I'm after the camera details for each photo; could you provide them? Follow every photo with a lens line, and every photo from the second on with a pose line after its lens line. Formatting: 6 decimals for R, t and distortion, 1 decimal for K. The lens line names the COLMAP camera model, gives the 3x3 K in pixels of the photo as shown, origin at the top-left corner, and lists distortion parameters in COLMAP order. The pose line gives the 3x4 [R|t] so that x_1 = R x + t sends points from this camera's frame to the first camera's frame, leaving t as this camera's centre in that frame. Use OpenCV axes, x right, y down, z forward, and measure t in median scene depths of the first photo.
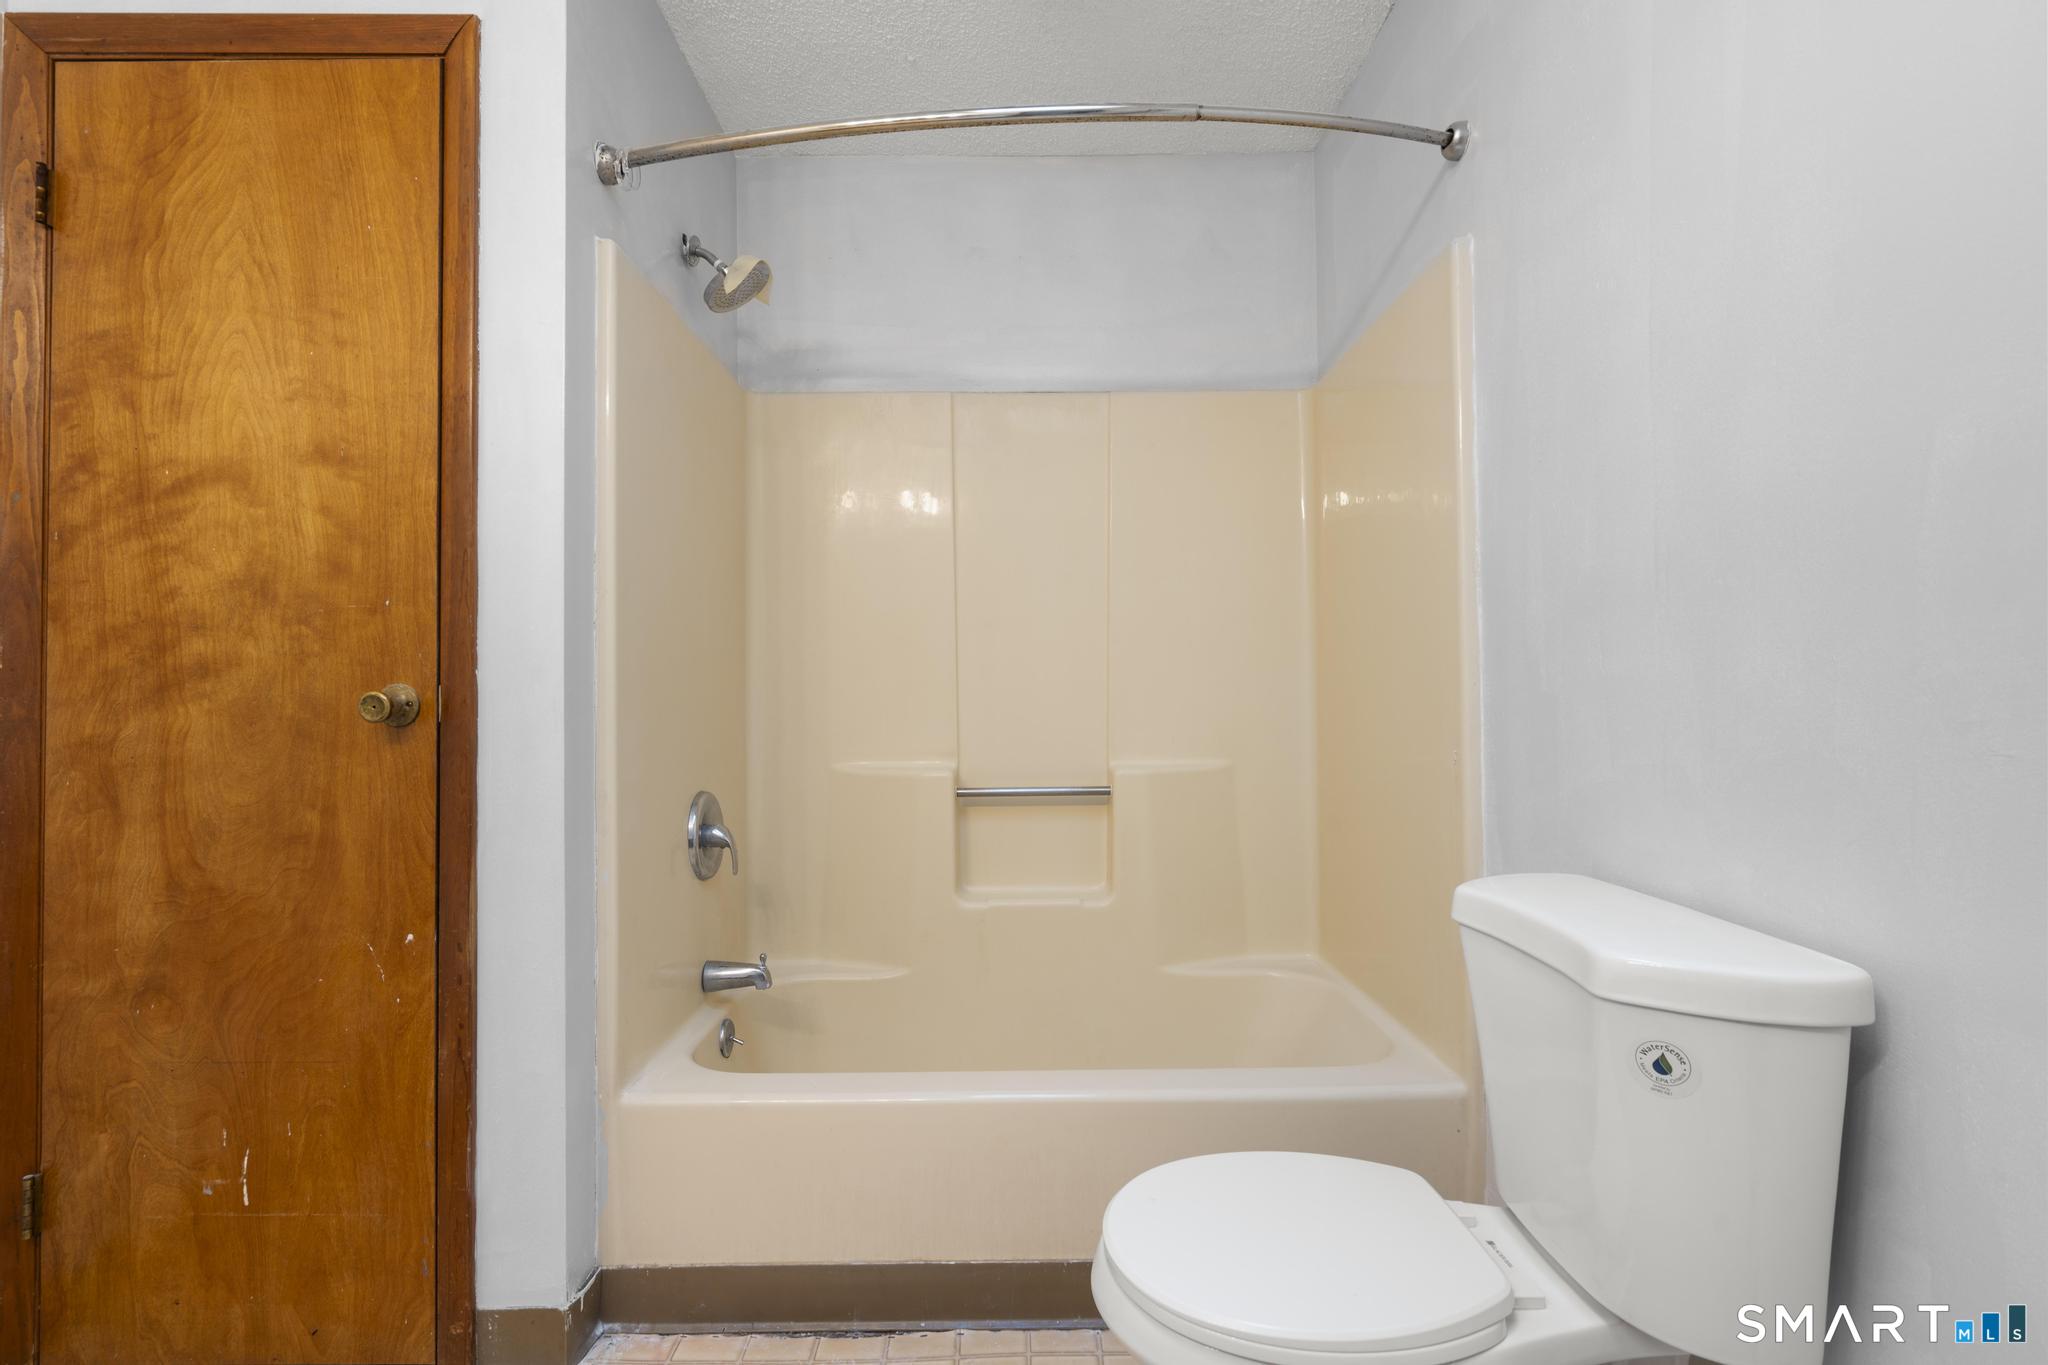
lens RADIAL K [[916.1, 0, 1021.7], [0, 916.1, 682.6], [0, 0, 1]] dist [-0.004577, 0.002126]
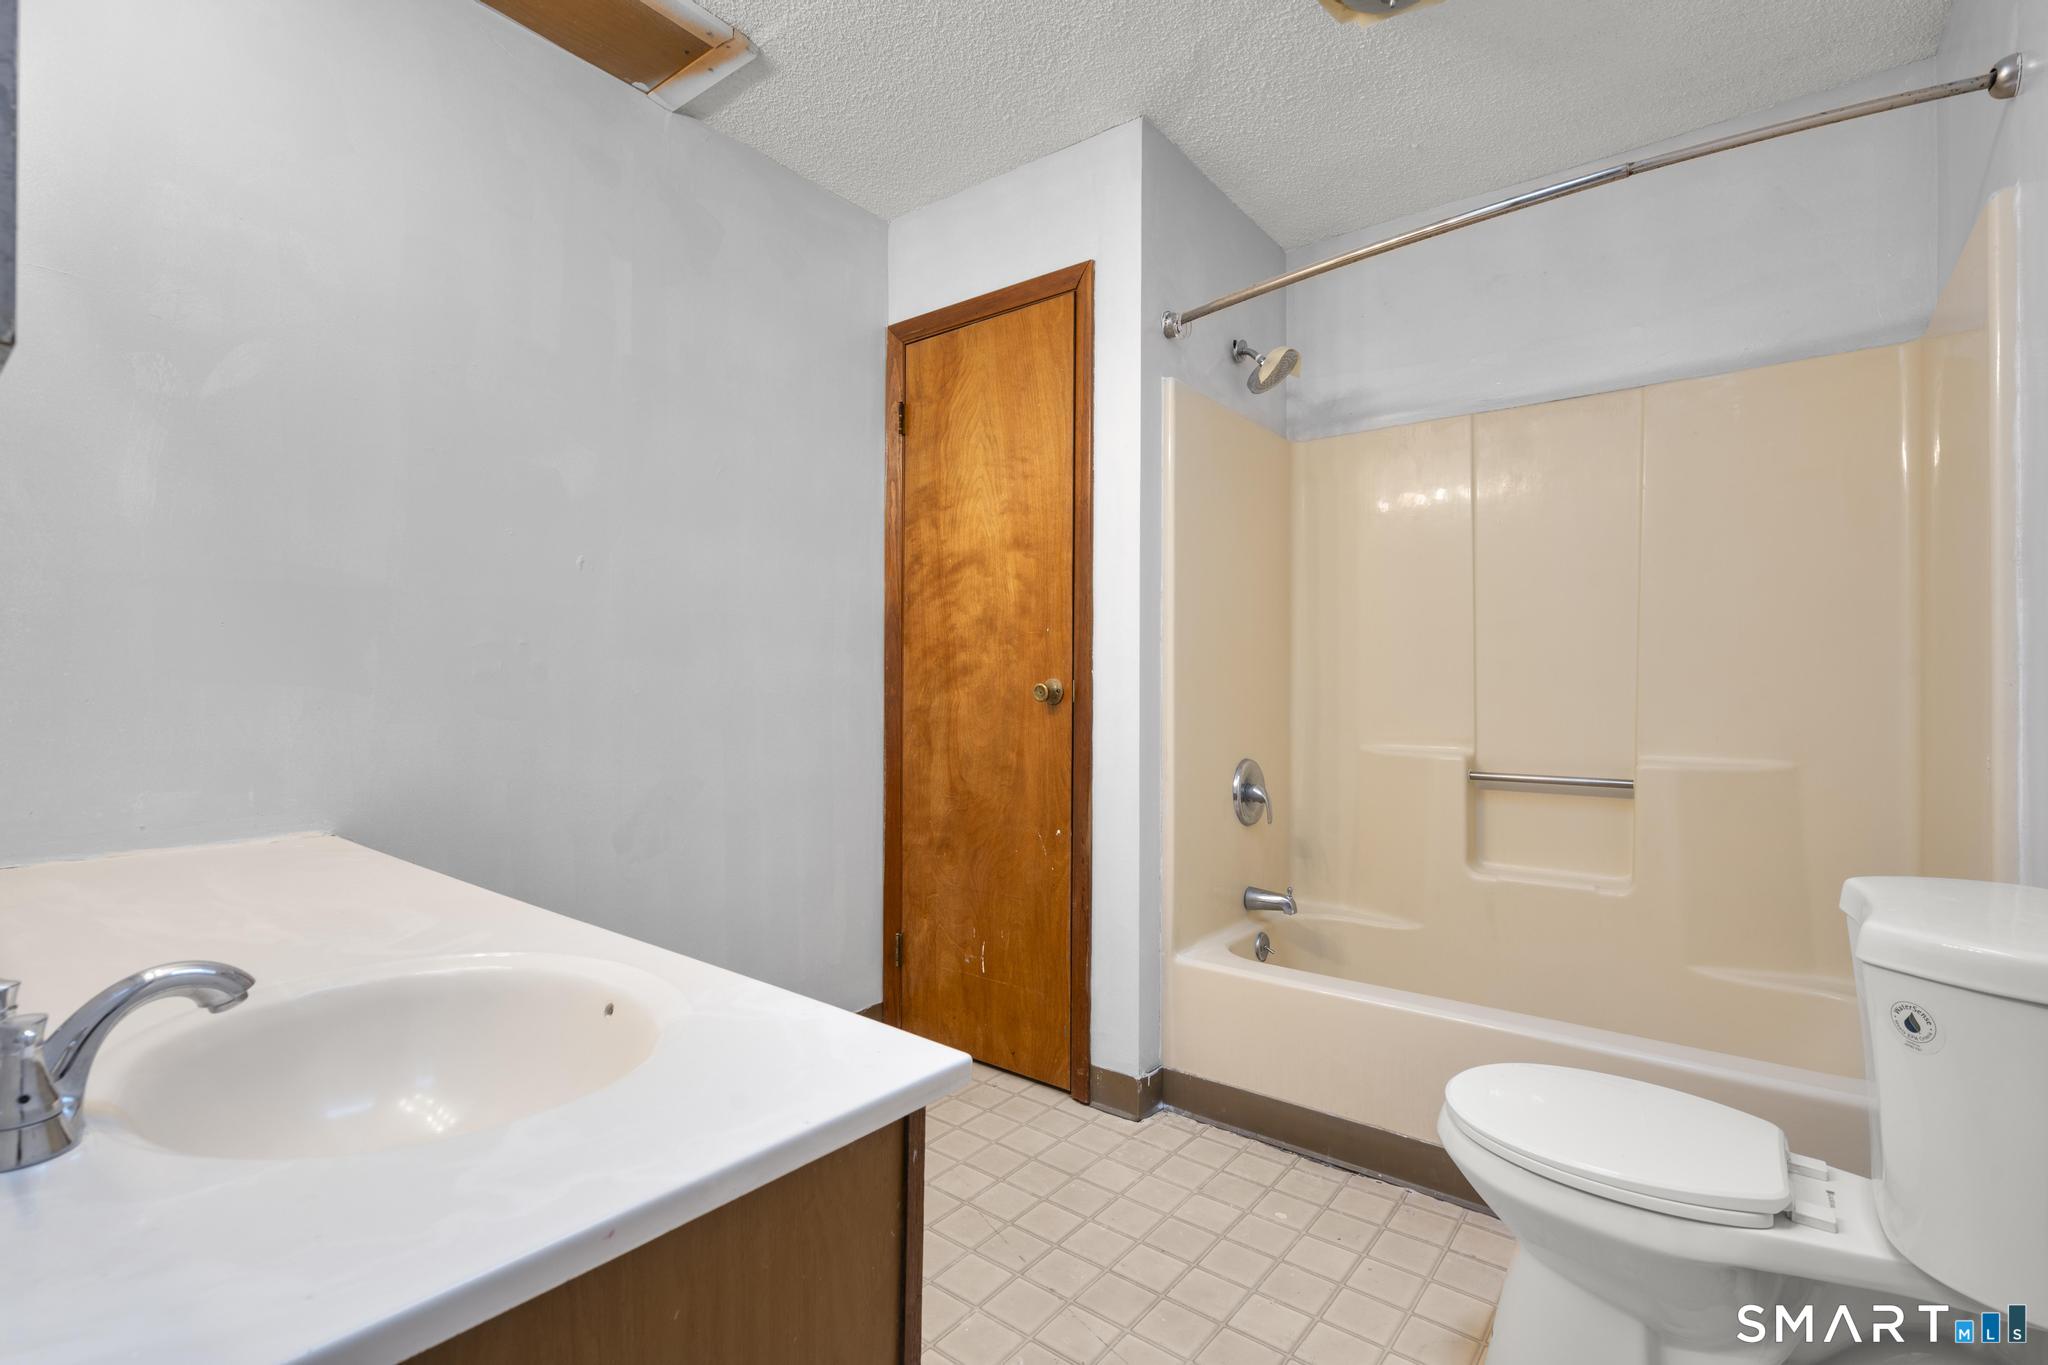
lens RADIAL K [[916.1, 0, 1022.7], [0, 916.1, 680.5], [0, 0, 1]] dist [-0.004577, 0.002126]
pose [[0.783290, 0.006562, -0.621622, 0.303301], [0.000530, 0.999937, 0.011222, -0.013764], [0.621656, -0.009119, 0.783237, -0.330022]]
